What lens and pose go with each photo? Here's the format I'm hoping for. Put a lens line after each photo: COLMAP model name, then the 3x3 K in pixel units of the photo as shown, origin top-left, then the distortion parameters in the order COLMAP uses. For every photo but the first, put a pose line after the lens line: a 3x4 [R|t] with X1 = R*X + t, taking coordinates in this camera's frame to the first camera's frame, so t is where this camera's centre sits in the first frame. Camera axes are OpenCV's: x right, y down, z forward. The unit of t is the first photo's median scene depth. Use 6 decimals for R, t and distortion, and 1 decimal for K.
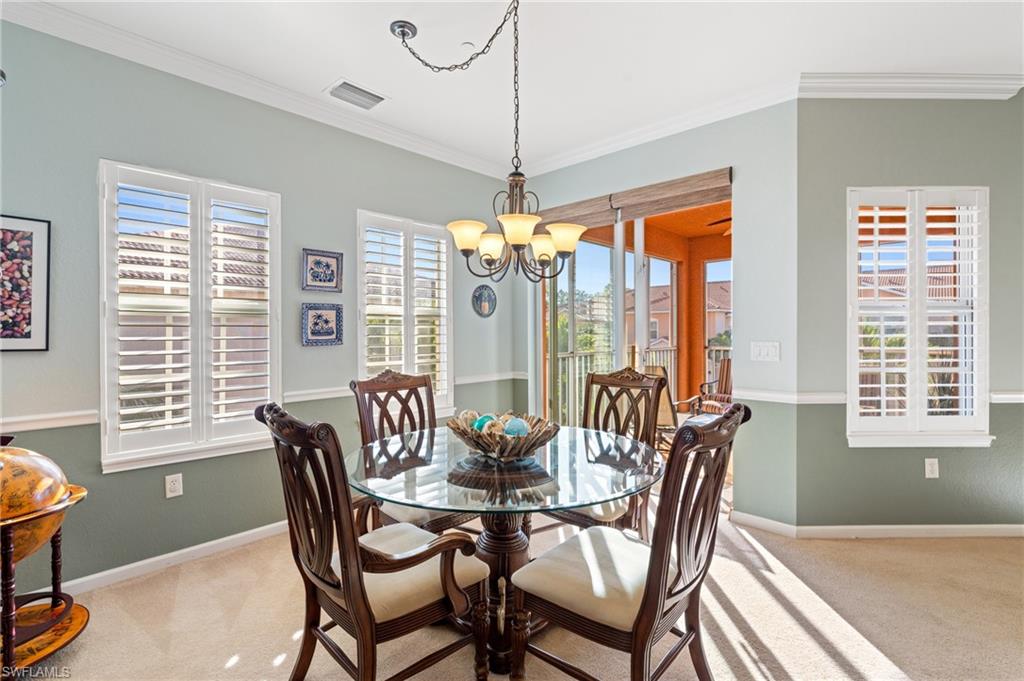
lens RADIAL K [[463.0, 0, 501.0], [0, 463.0, 332.2], [0, 0, 1]] dist [-0.005717, 0.003512]
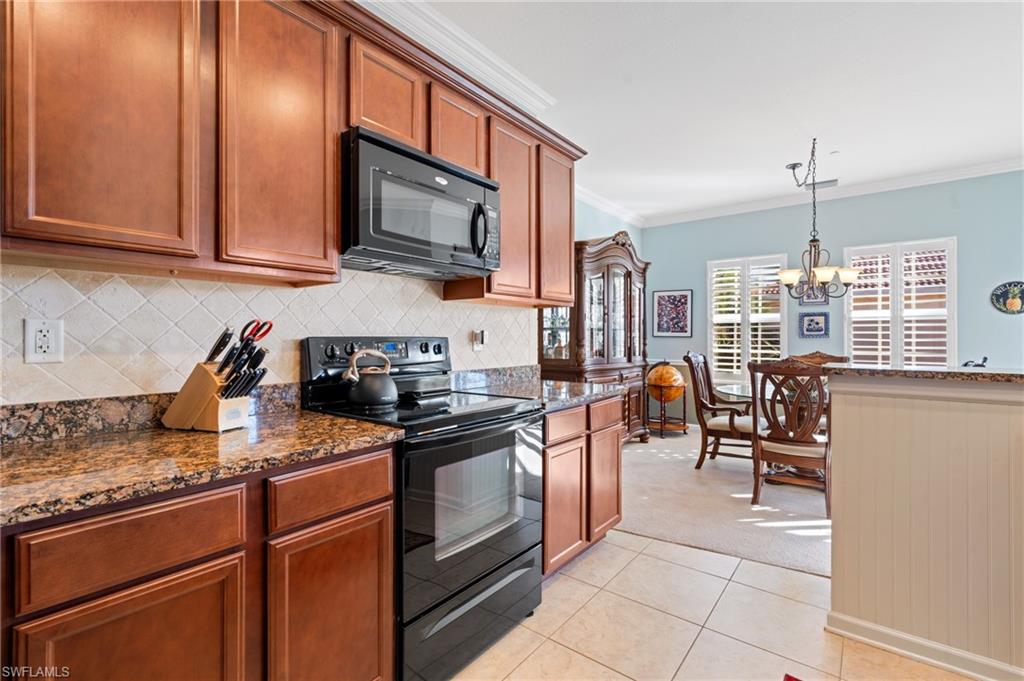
lens RADIAL K [[463.0, 0, 506.6], [0, 463.0, 335.2], [0, 0, 1]] dist [-0.005717, 0.003512]
pose [[0.085752, 0.006519, -0.996295, 1.263536], [0.003444, 0.999971, 0.006839, 0.004533], [0.996311, -0.004018, 0.085727, -0.249526]]
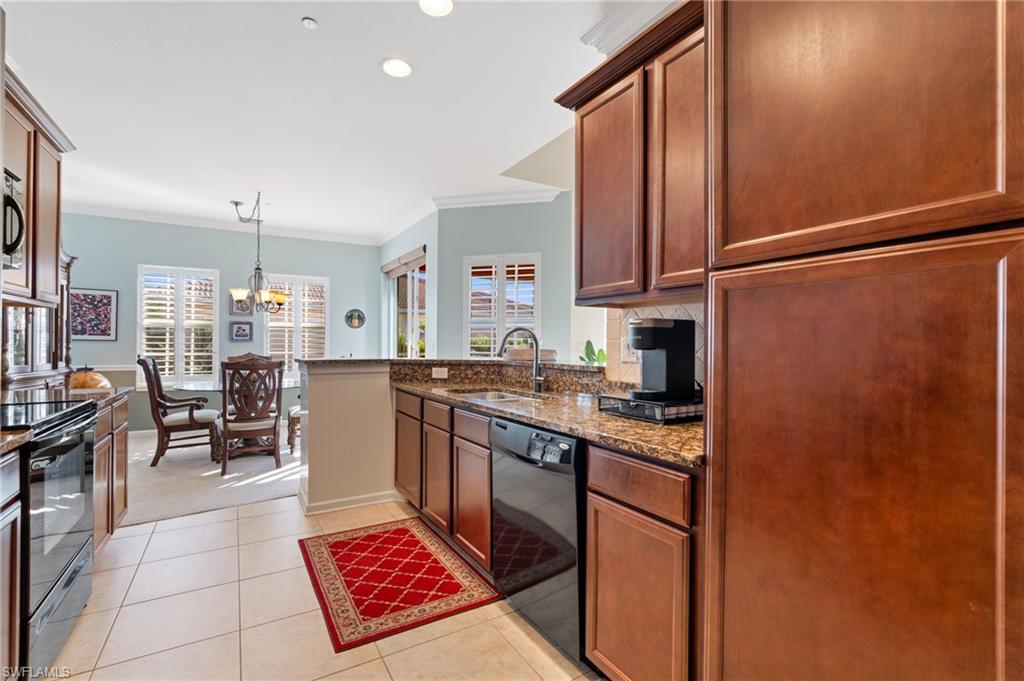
lens RADIAL K [[463.0, 0, 509.3], [0, 463.0, 342.6], [0, 0, 1]] dist [-0.005717, 0.003512]
pose [[0.961768, 0.017778, -0.273287, 1.417842], [-0.016499, 0.999840, 0.006976, -0.002936], [0.273367, -0.002200, 0.961907, -0.685166]]
